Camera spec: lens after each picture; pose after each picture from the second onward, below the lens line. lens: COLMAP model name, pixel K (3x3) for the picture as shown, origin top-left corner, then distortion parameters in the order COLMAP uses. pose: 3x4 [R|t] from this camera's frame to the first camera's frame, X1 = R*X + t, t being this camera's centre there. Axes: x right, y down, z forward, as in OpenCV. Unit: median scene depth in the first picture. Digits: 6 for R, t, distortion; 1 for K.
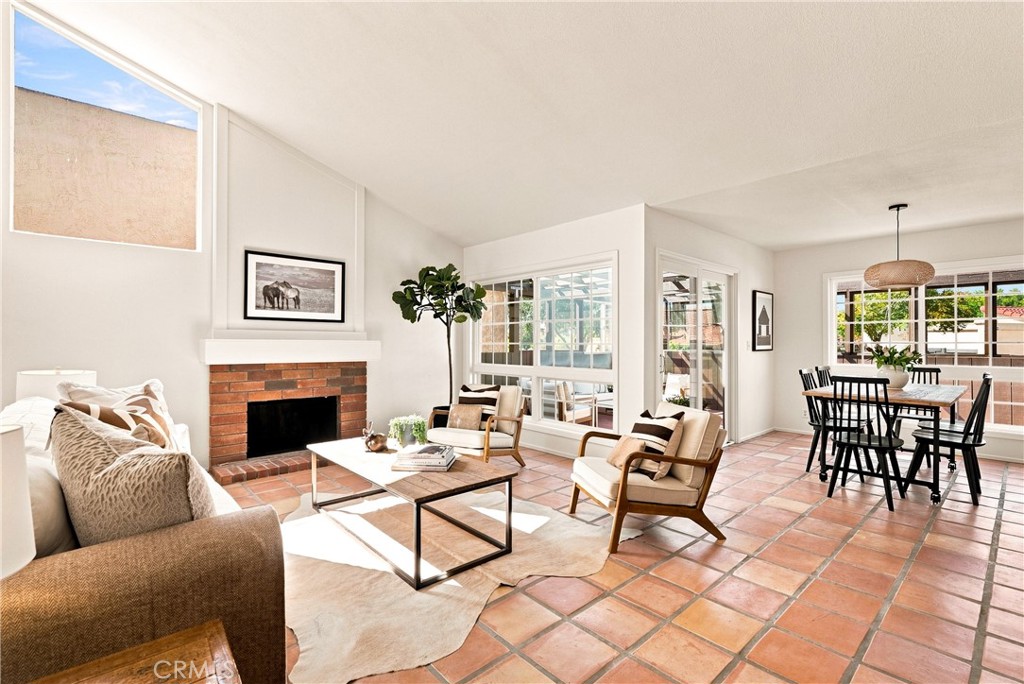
lens RADIAL K [[474.7, 0, 506.9], [0, 474.7, 334.6], [0, 0, 1]] dist [-0.004569, 0.001951]
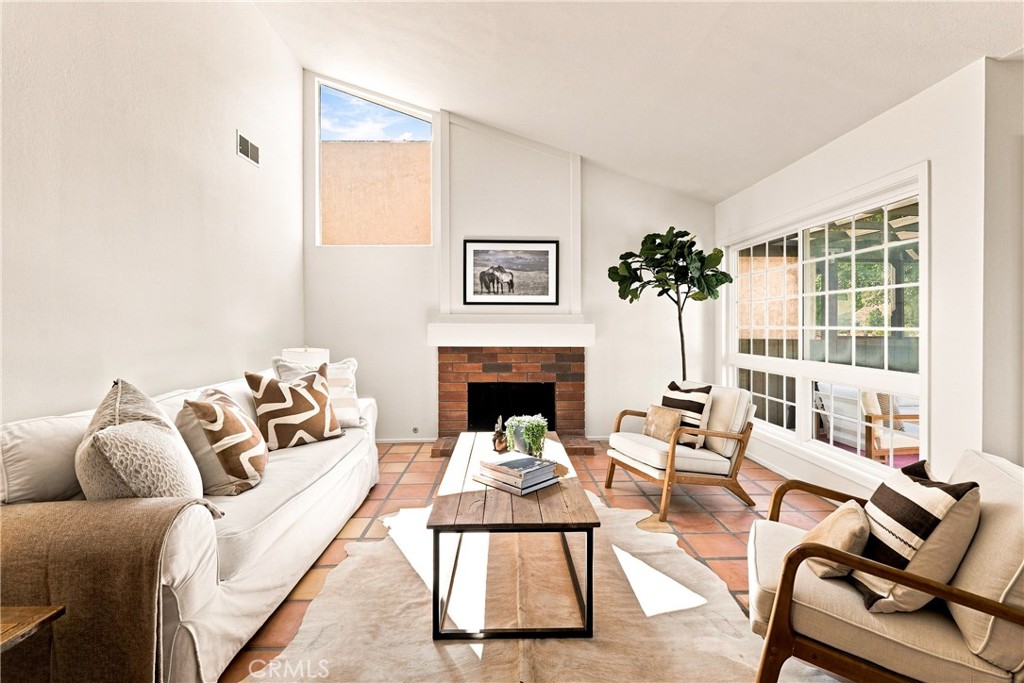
lens RADIAL K [[474.7, 0, 515.1], [0, 474.7, 323.2], [0, 0, 1]] dist [-0.004569, 0.001951]
pose [[0.758078, -0.004736, -0.652146, 0.223606], [0.012850, 0.999888, 0.007676, 0.002626], [0.652037, -0.014199, 0.758054, 0.255859]]
